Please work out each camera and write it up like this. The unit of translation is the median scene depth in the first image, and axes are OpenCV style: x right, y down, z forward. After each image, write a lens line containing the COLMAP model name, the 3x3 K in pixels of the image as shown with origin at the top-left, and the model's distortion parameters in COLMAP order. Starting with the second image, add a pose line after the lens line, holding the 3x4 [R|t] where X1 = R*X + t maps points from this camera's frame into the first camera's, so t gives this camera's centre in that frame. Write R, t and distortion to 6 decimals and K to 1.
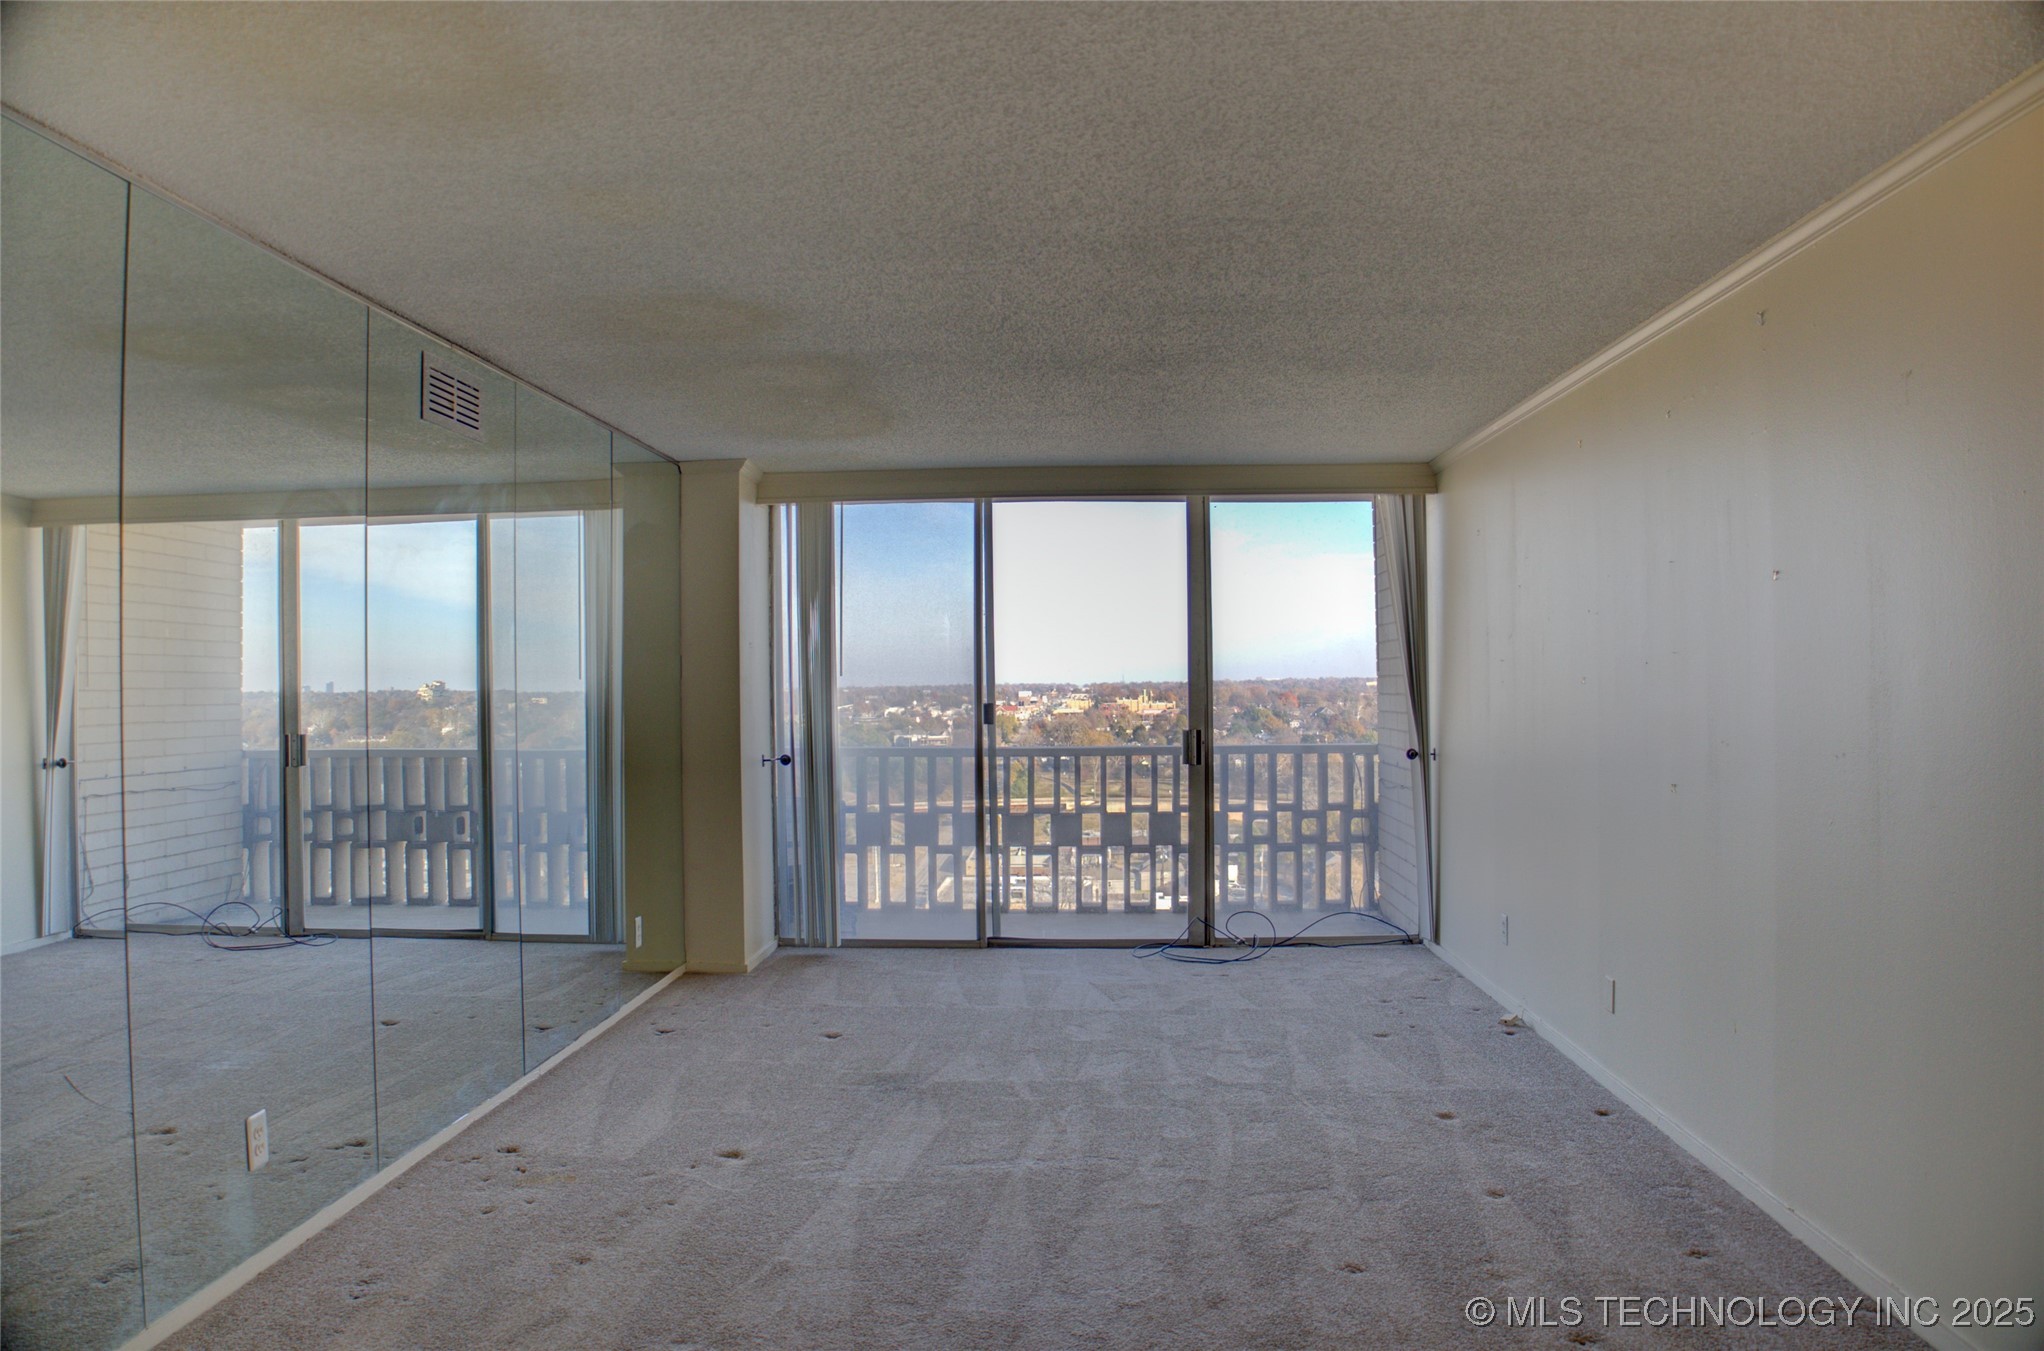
lens RADIAL K [[1373.9, 0, 1027.5], [0, 1373.9, 670.0], [0, 0, 1]] dist [-0.151038, 0.076503]
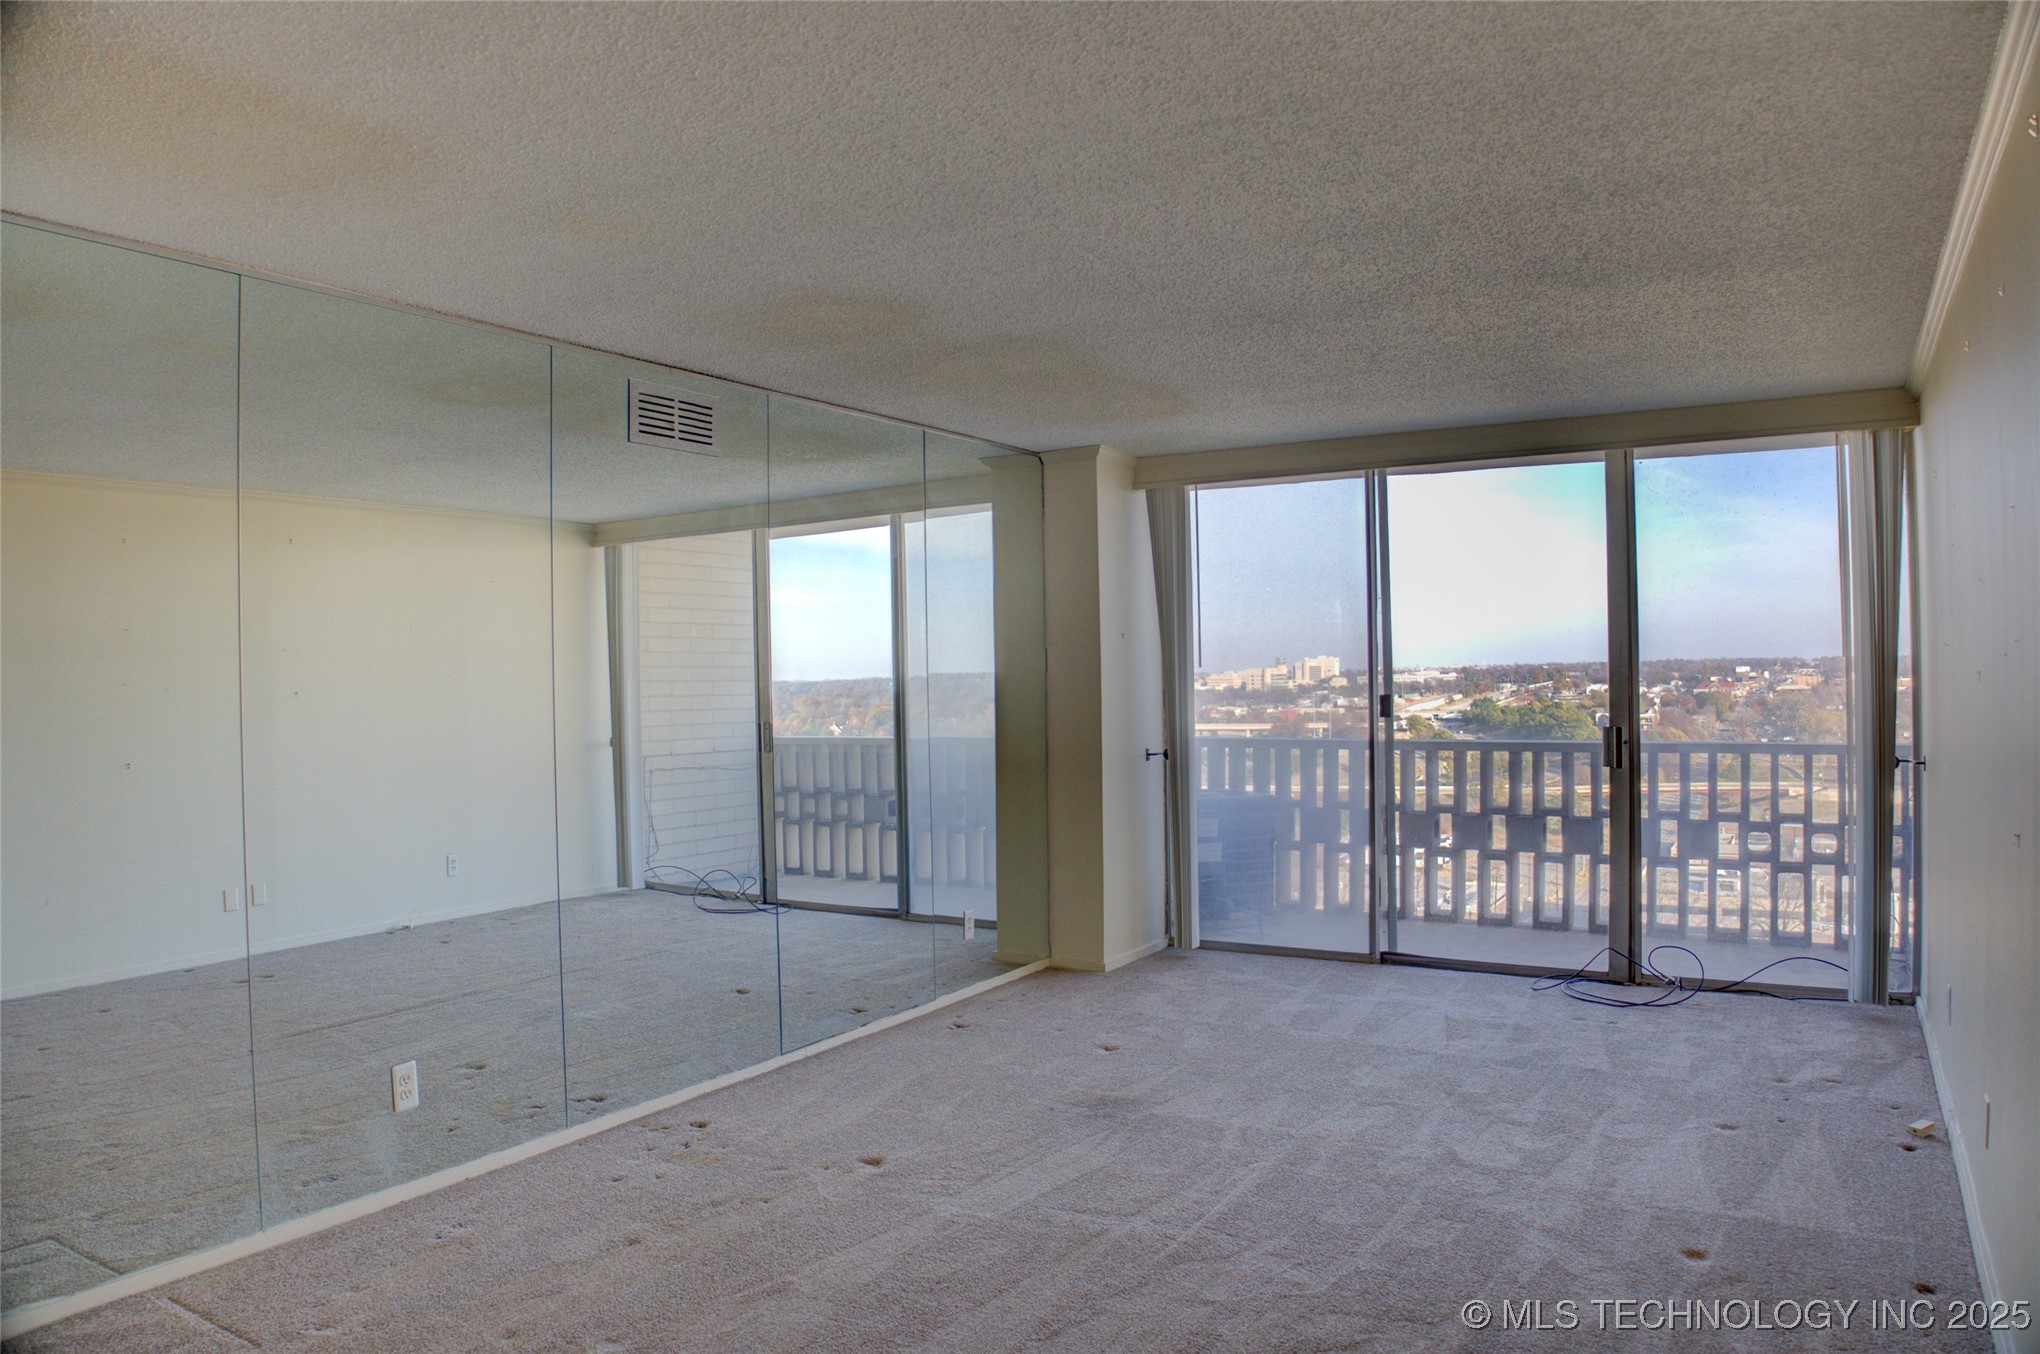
lens RADIAL K [[1371.2, 0, 1025.5], [0, 1371.2, 671.5], [0, 0, 1]] dist [-0.151038, 0.076503]
pose [[0.877996, -0.005310, -0.478639, 0.266206], [0.013833, 0.999802, 0.014282, -0.009920], [0.478469, -0.019161, 0.877896, 0.141782]]
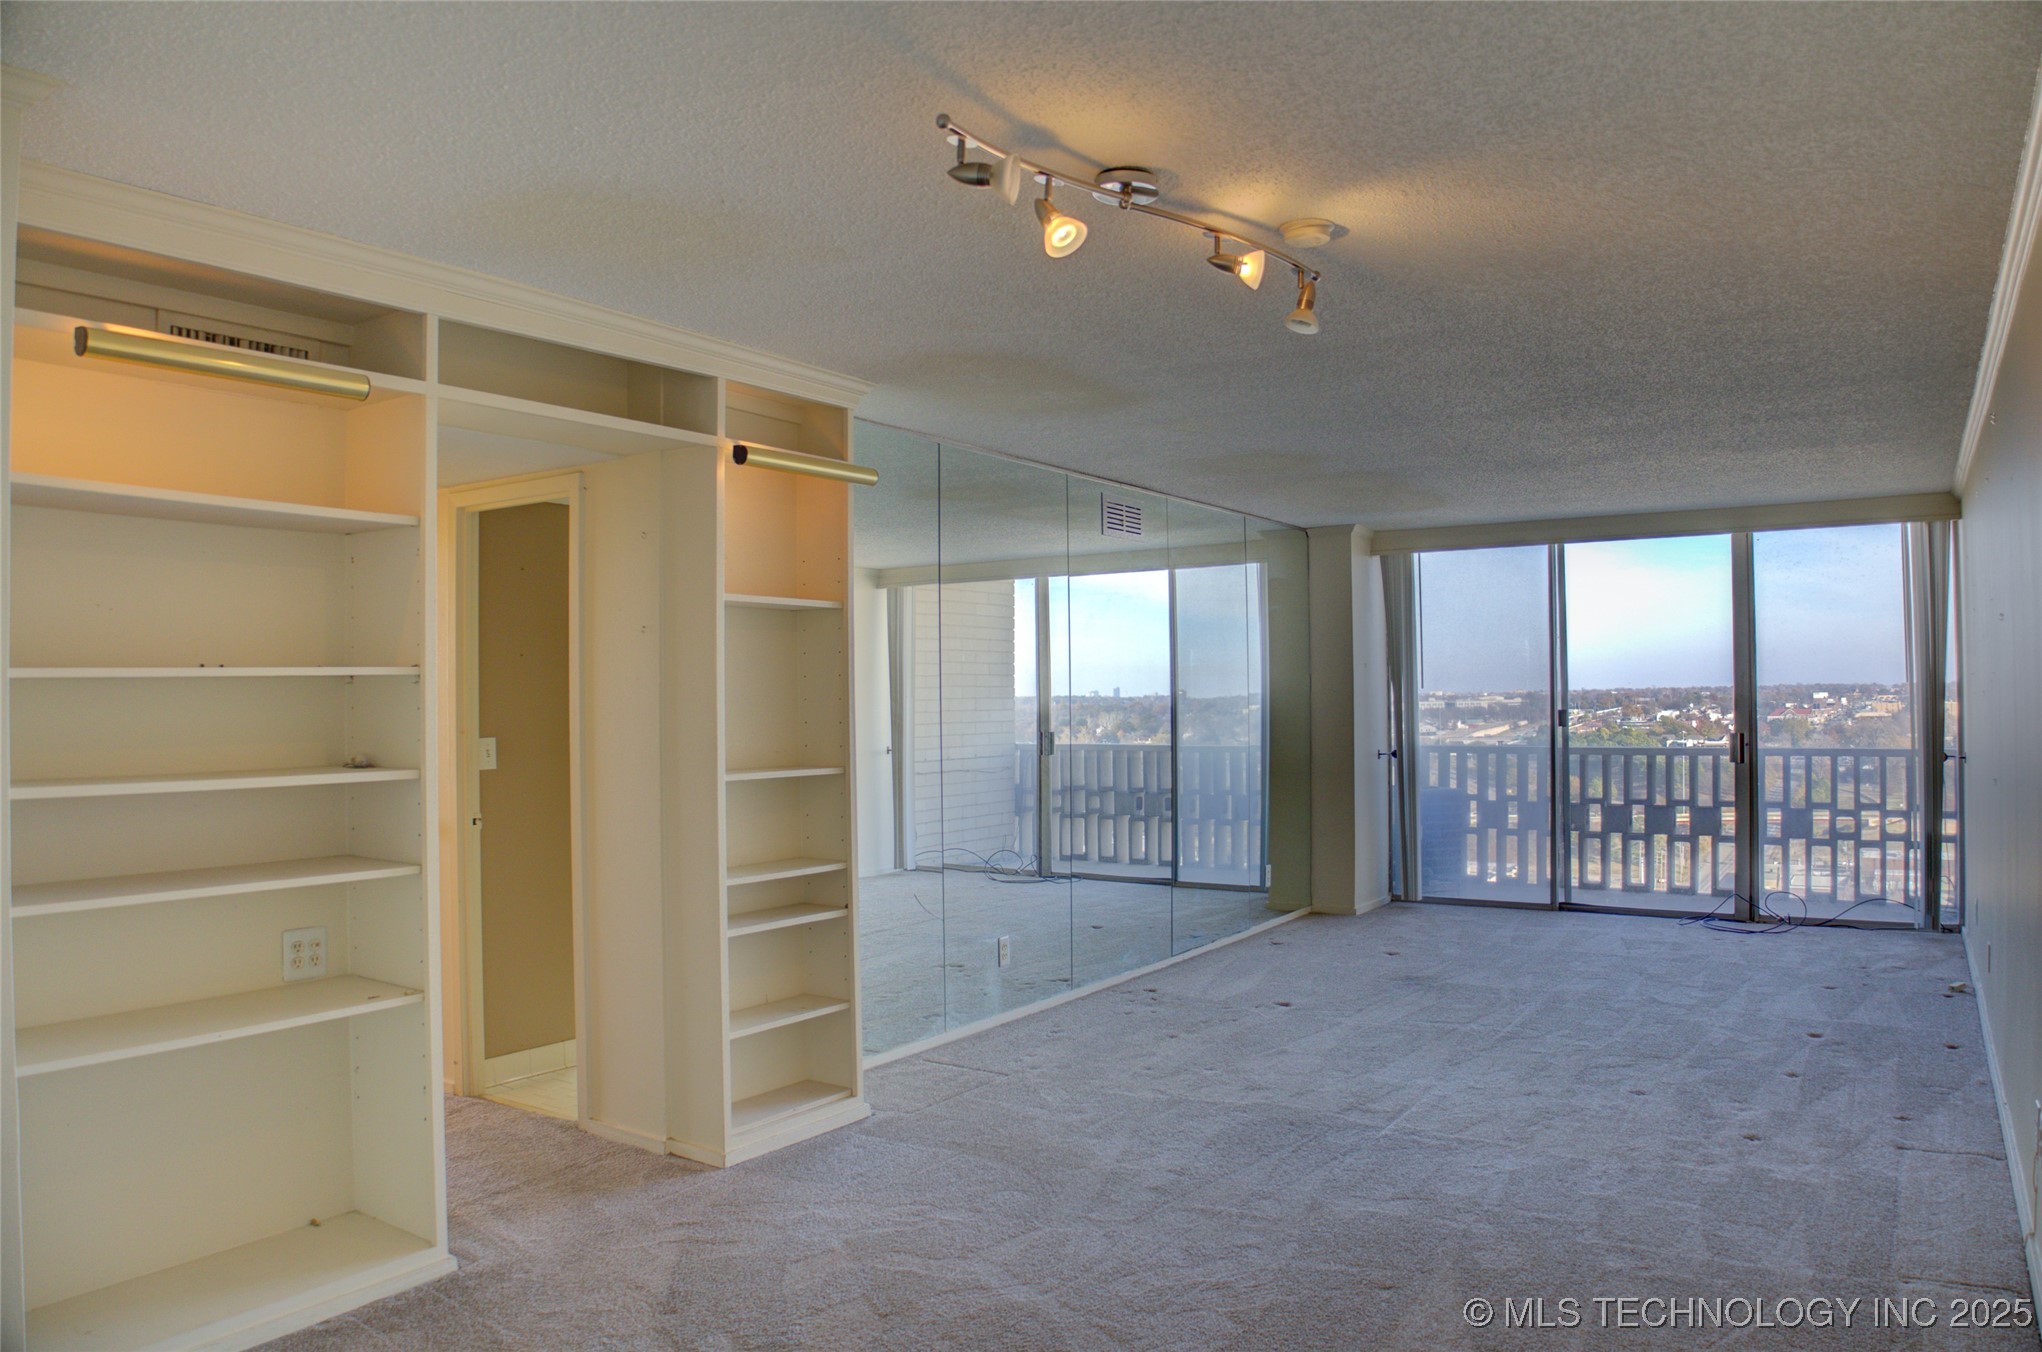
lens RADIAL K [[1386.1, 0, 1021.0], [0, 1386.1, 676.0], [0, 0, 1]] dist [-0.133605, 0.052665]
pose [[0.856504, -0.008805, -0.516066, 0.252605], [0.010156, 0.999948, -0.000205, -0.014444], [0.516041, -0.005065, 0.856549, -0.380126]]
